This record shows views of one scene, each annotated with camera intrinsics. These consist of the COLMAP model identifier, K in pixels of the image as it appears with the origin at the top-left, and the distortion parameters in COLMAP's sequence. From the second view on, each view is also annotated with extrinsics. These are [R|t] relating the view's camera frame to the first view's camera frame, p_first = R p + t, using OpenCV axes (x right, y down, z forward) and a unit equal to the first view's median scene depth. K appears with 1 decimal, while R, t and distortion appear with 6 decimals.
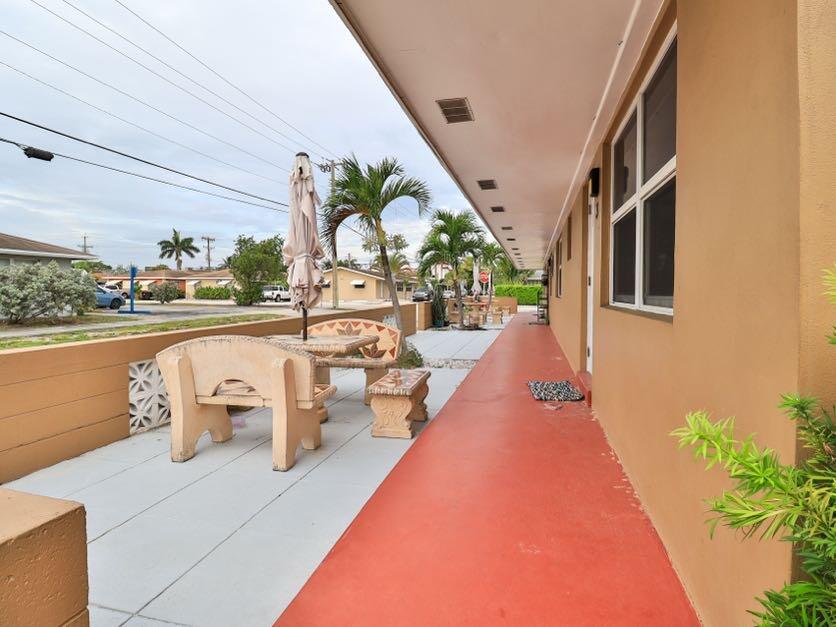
lens RADIAL K [[432.7, 0, 418.5], [0, 432.7, 296.5], [0, 0, 1]] dist [0.001445, -0.000010]
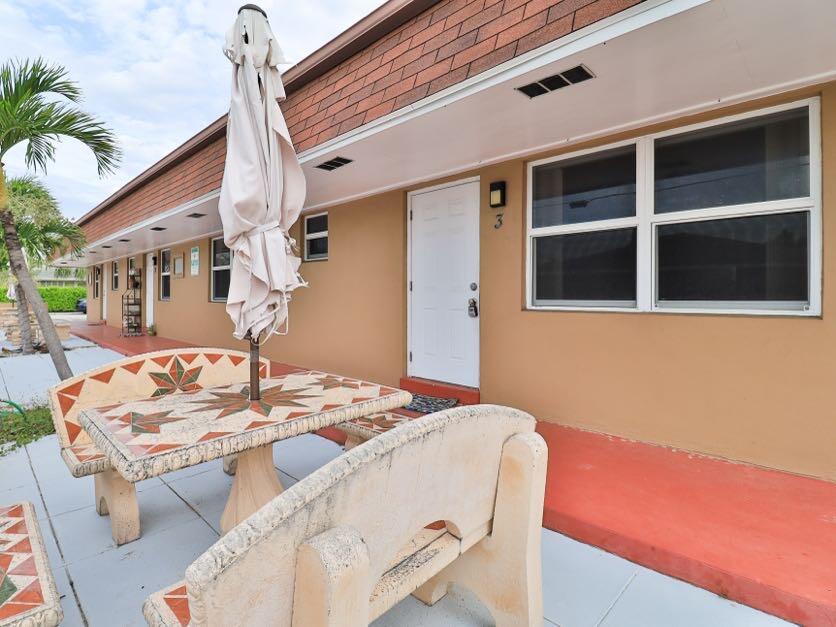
lens RADIAL K [[421.7, 0, 384.7], [0, 421.7, 291.3], [0, 0, 1]] dist [-0.005578, -0.000664]
pose [[0.510850, 0.006290, 0.859647, -0.469361], [0.010077, 0.999861, -0.013304, -0.009729], [-0.859611, 0.015459, 0.510716, 0.519337]]
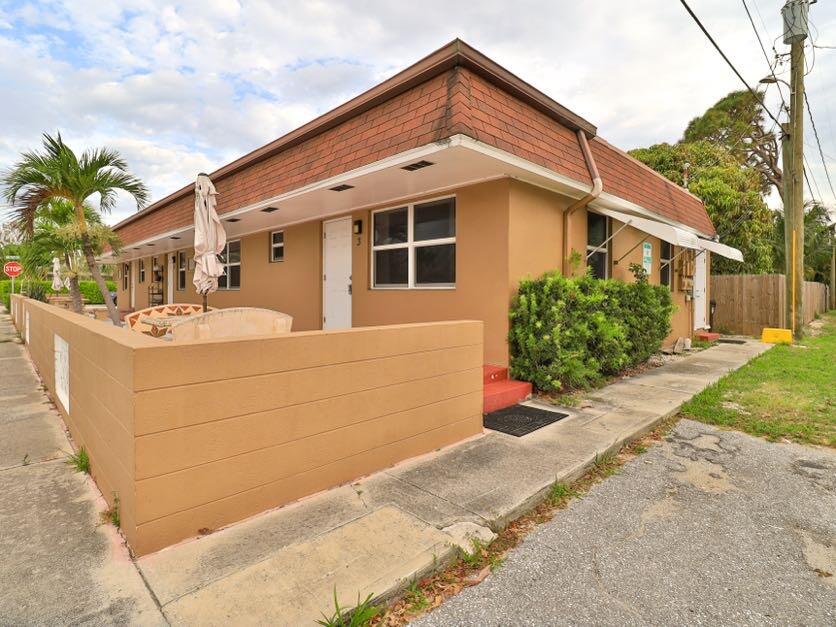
lens RADIAL K [[431.0, 0, 418.3], [0, 431.0, 291.9], [0, 0, 1]] dist [-0.002147, -0.000987]
pose [[0.502508, -0.001067, 0.864572, -0.851933], [0.008650, 0.999955, -0.003794, 0.029544], [-0.864530, 0.009385, 0.502494, -0.166427]]
